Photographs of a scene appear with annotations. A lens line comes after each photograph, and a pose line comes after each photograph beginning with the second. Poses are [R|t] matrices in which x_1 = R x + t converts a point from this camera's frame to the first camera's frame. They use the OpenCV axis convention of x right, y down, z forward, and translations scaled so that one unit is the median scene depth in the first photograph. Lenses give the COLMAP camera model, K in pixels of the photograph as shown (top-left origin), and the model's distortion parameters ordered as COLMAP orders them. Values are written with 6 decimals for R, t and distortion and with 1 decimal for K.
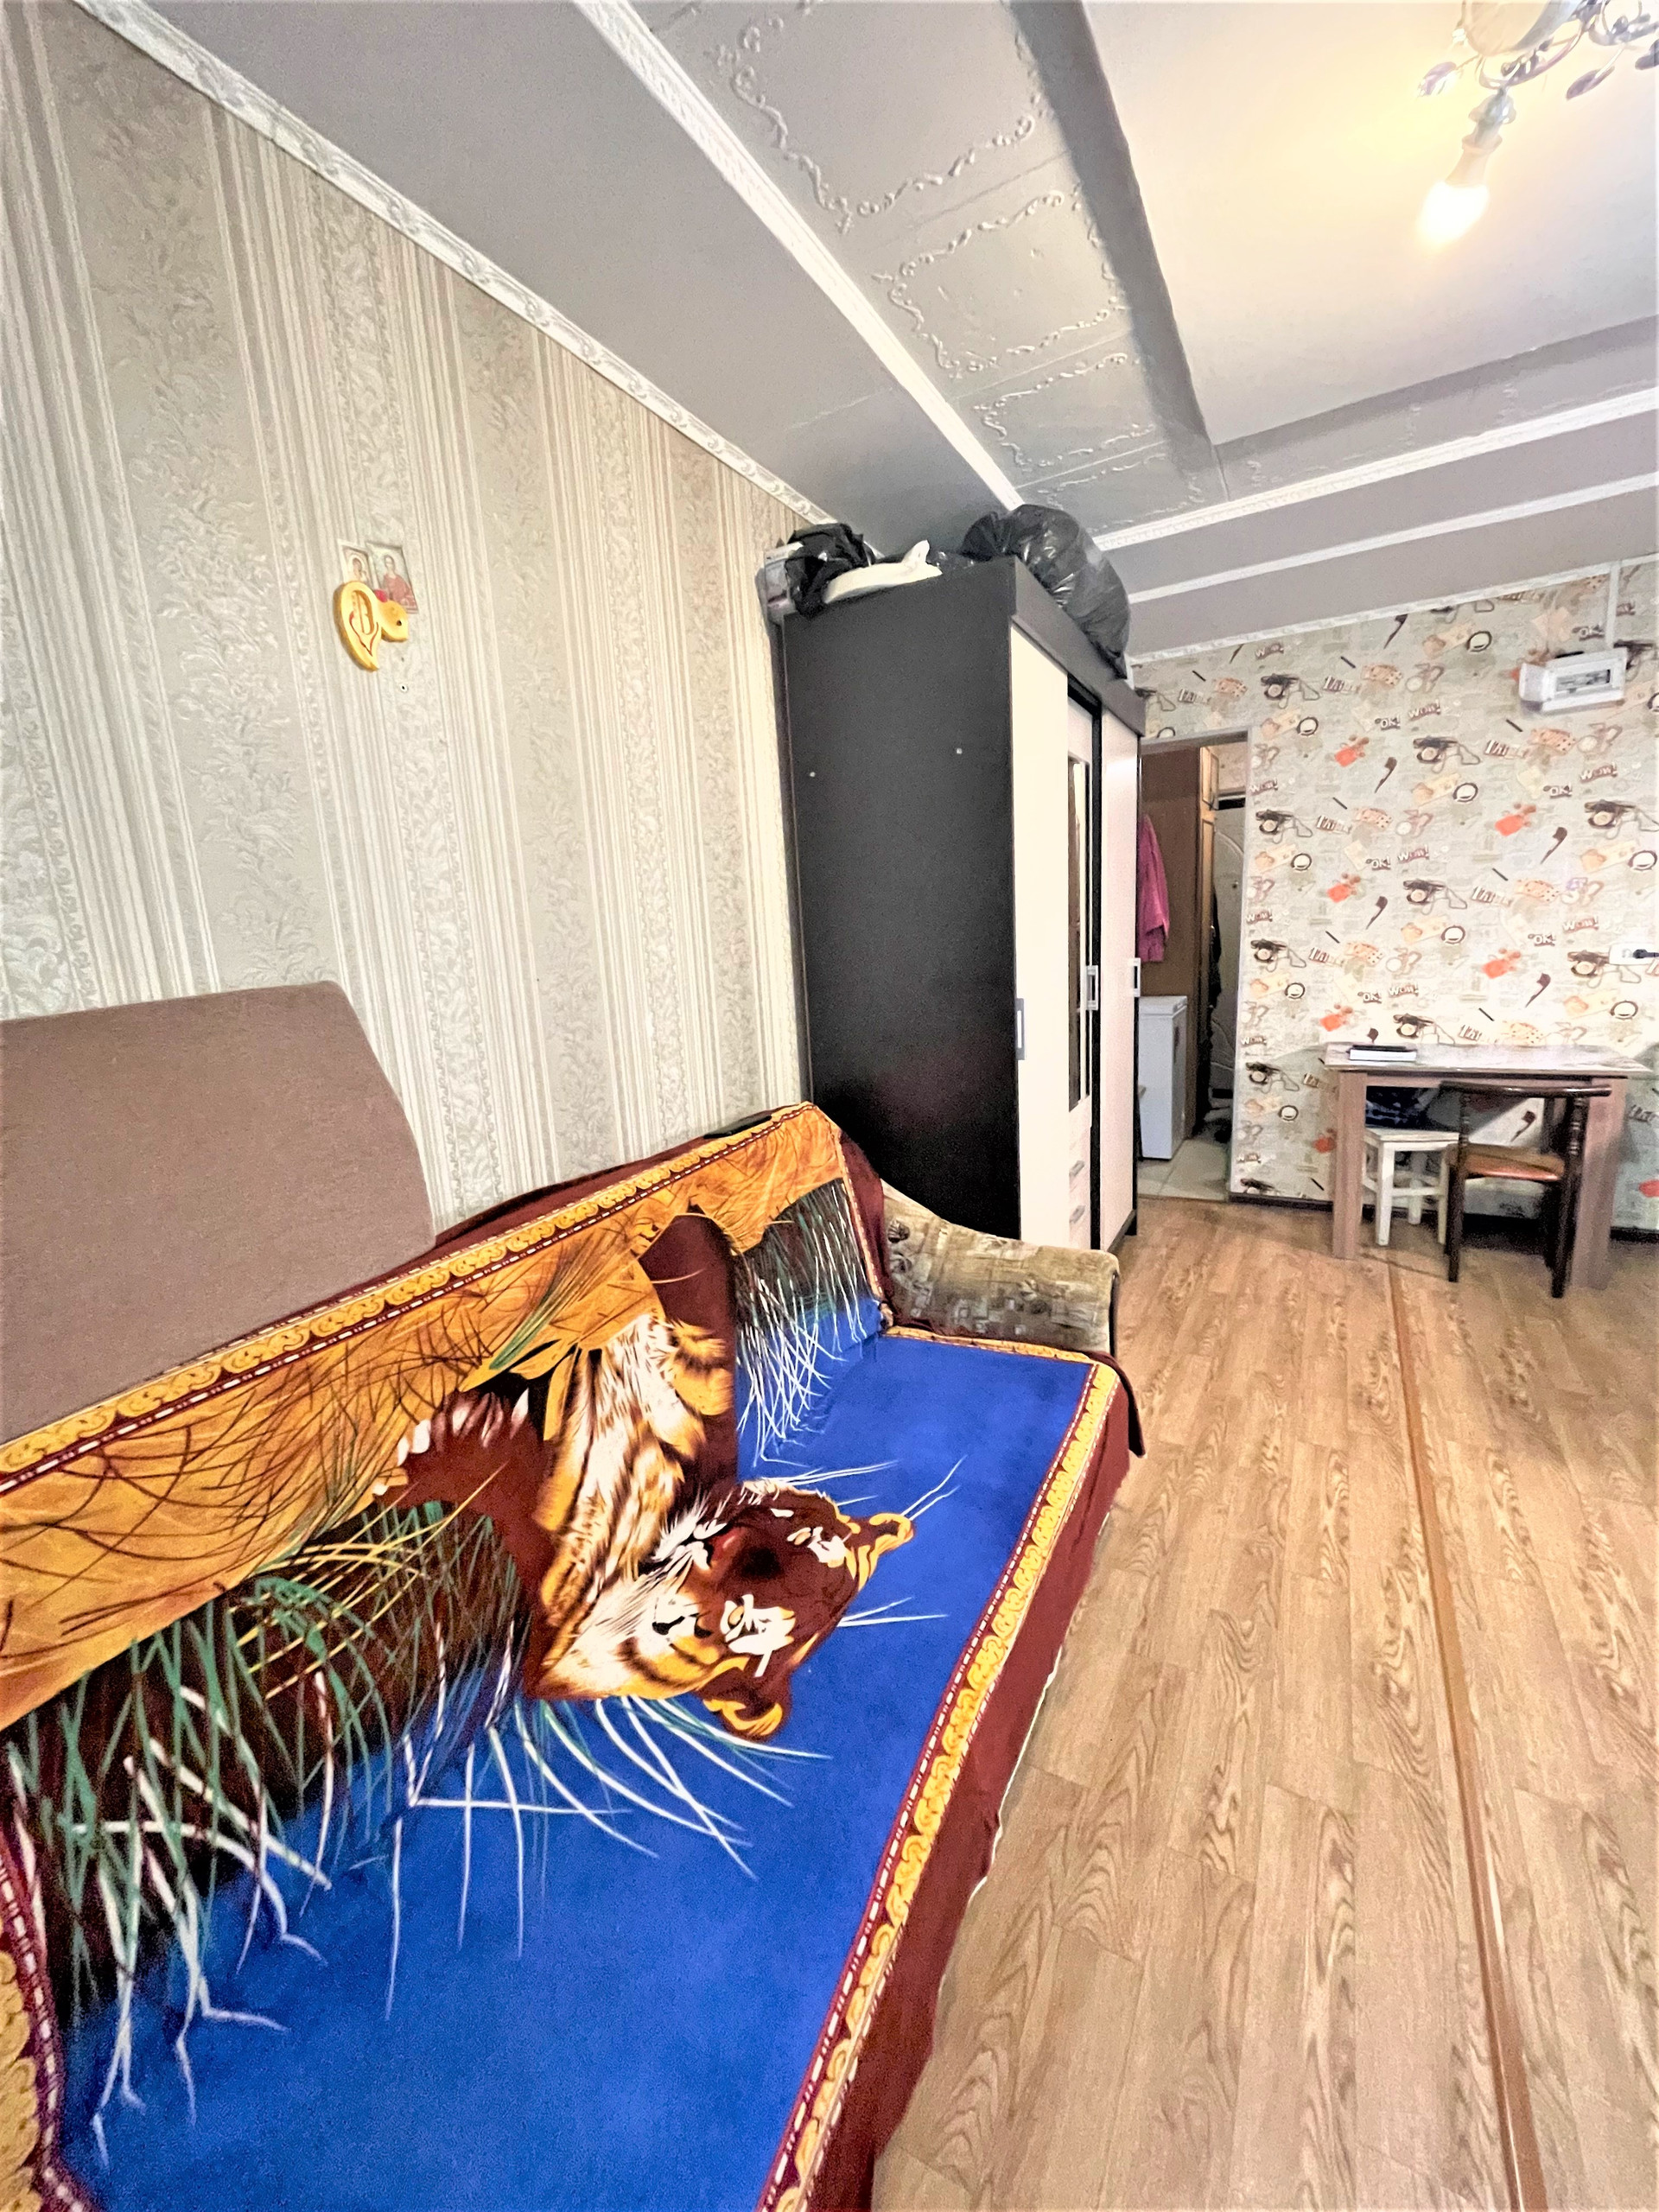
lens RADIAL K [[889.0, 0, 820.2], [0, 889.0, 1100.6], [0, 0, 1]] dist [-0.003080, 0.001493]
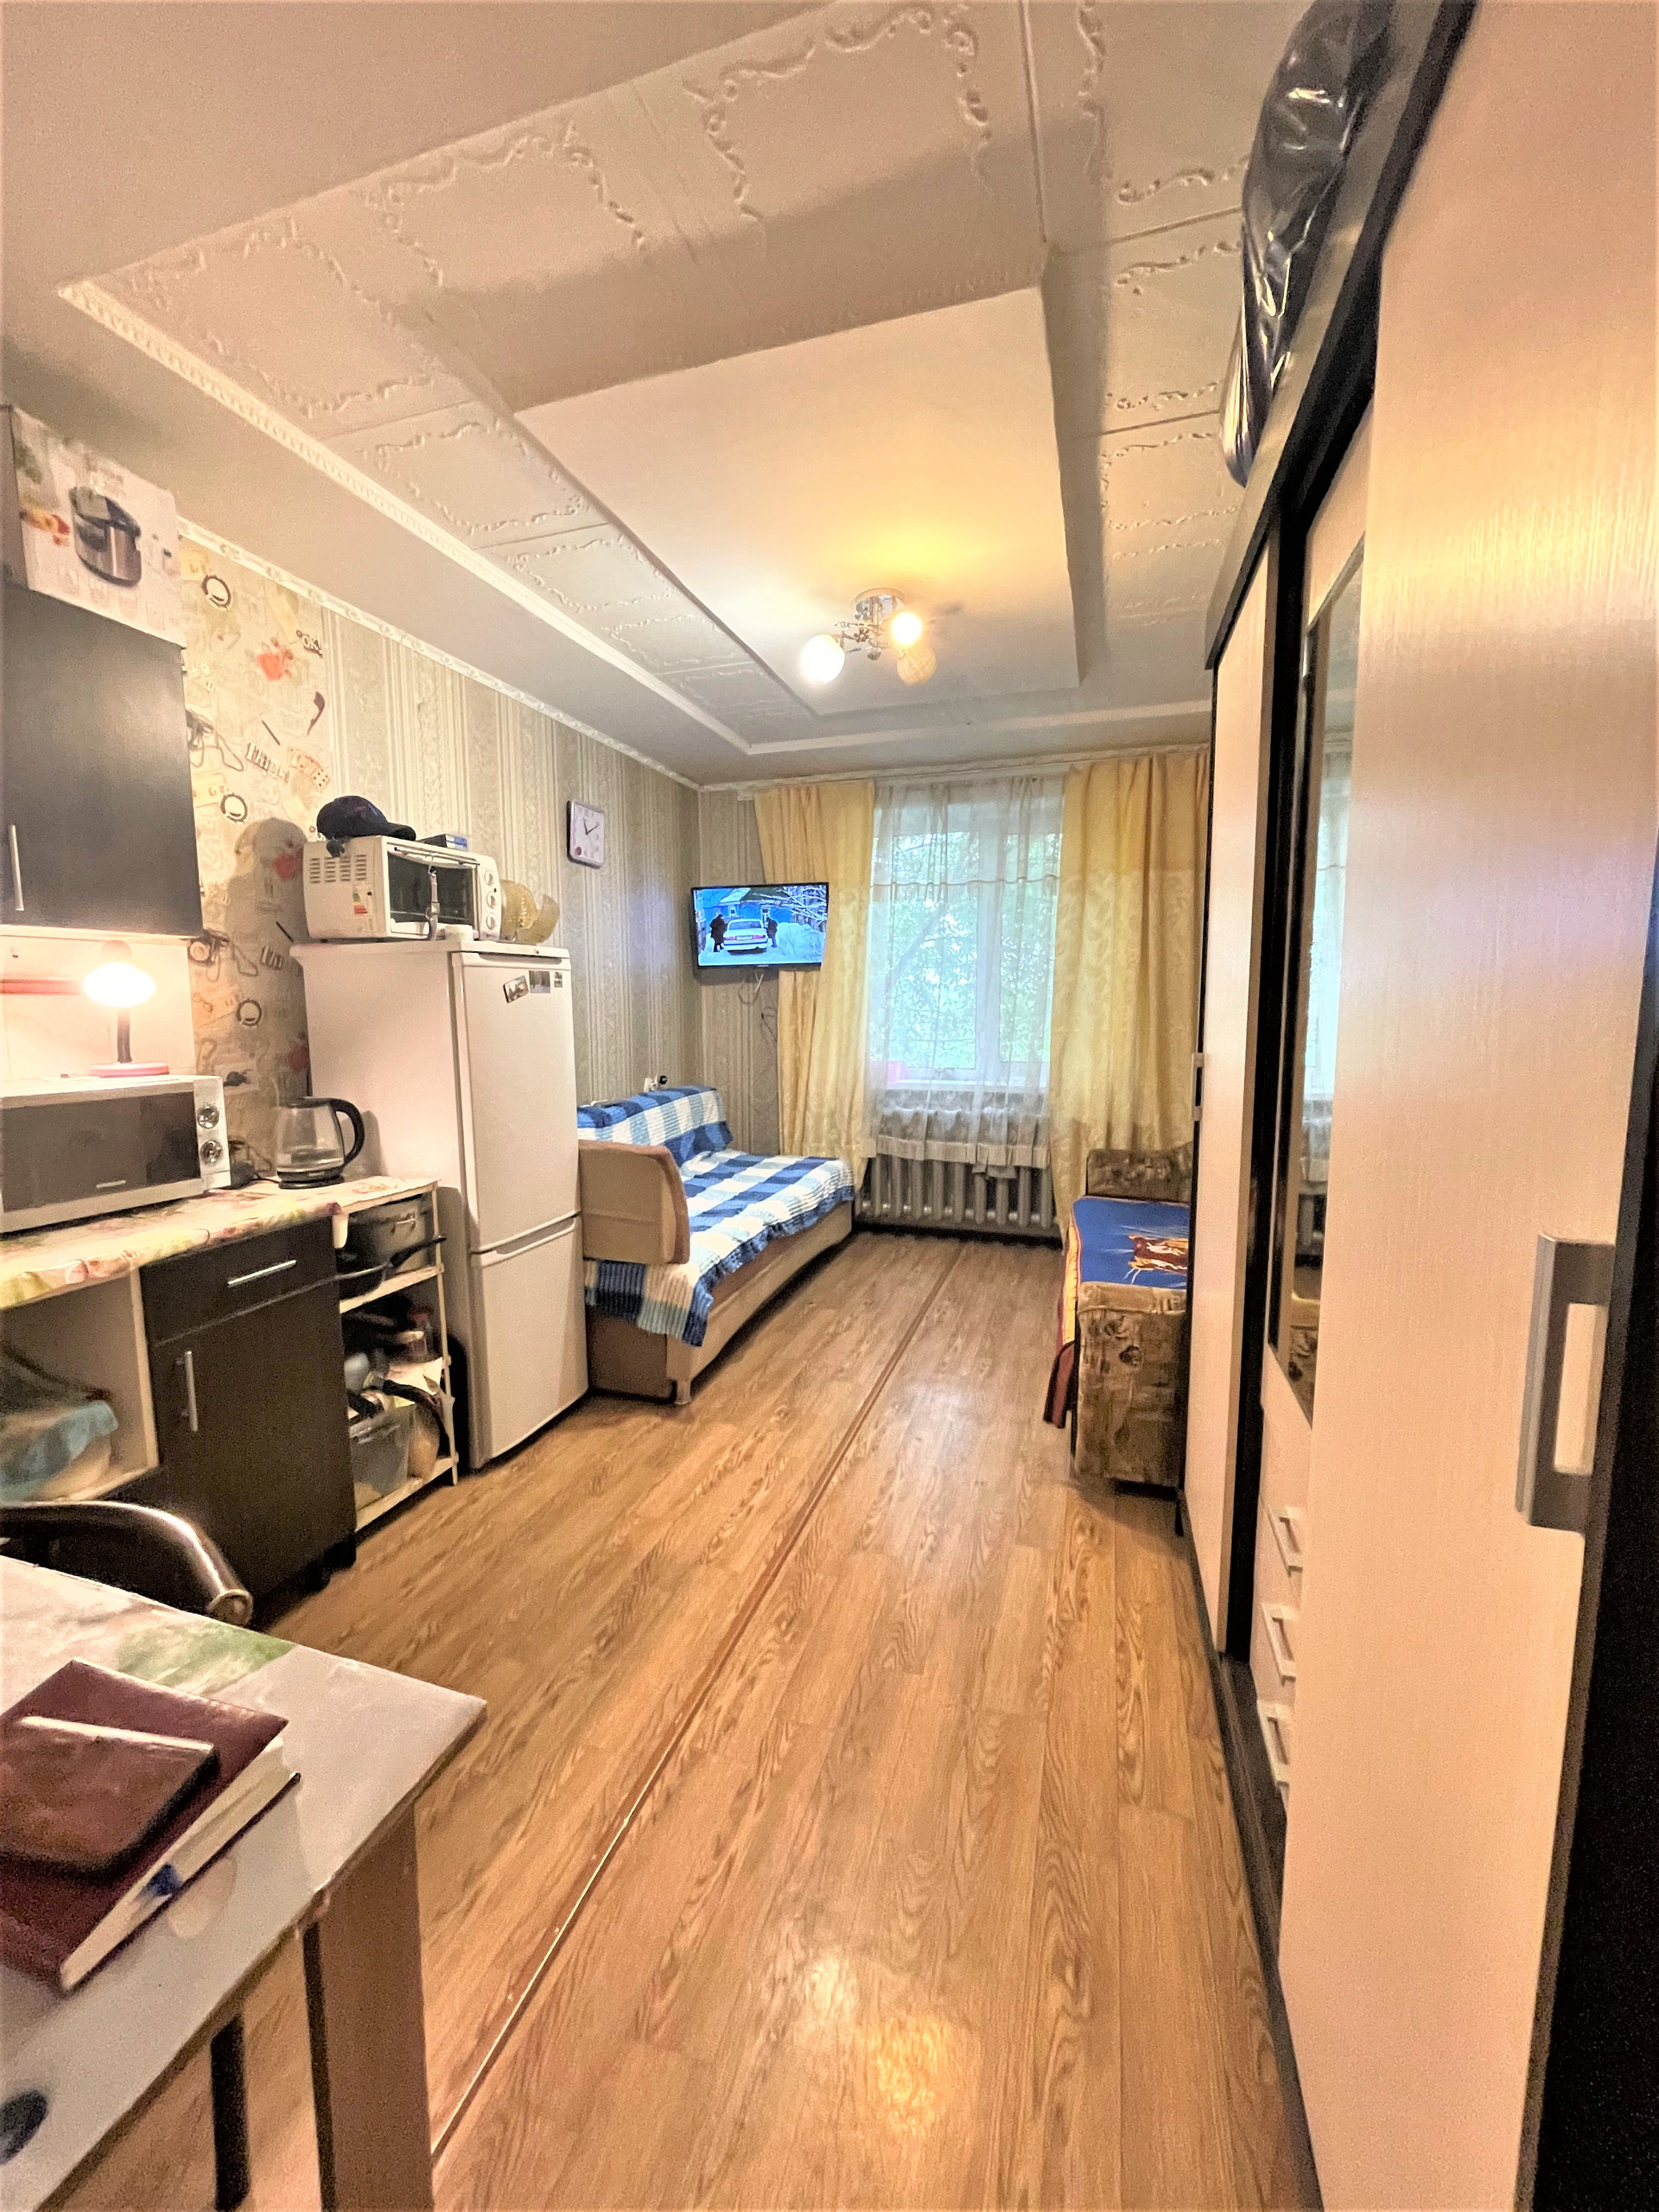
lens RADIAL K [[889.0, 0, 811.4], [0, 889.0, 1098.8], [0, 0, 1]] dist [-0.003080, 0.001493]
pose [[-0.978523, 0.085544, -0.187548, 0.543534], [0.024665, 0.951879, 0.305481, -0.247987], [0.204655, 0.294294, -0.933546, 1.220430]]
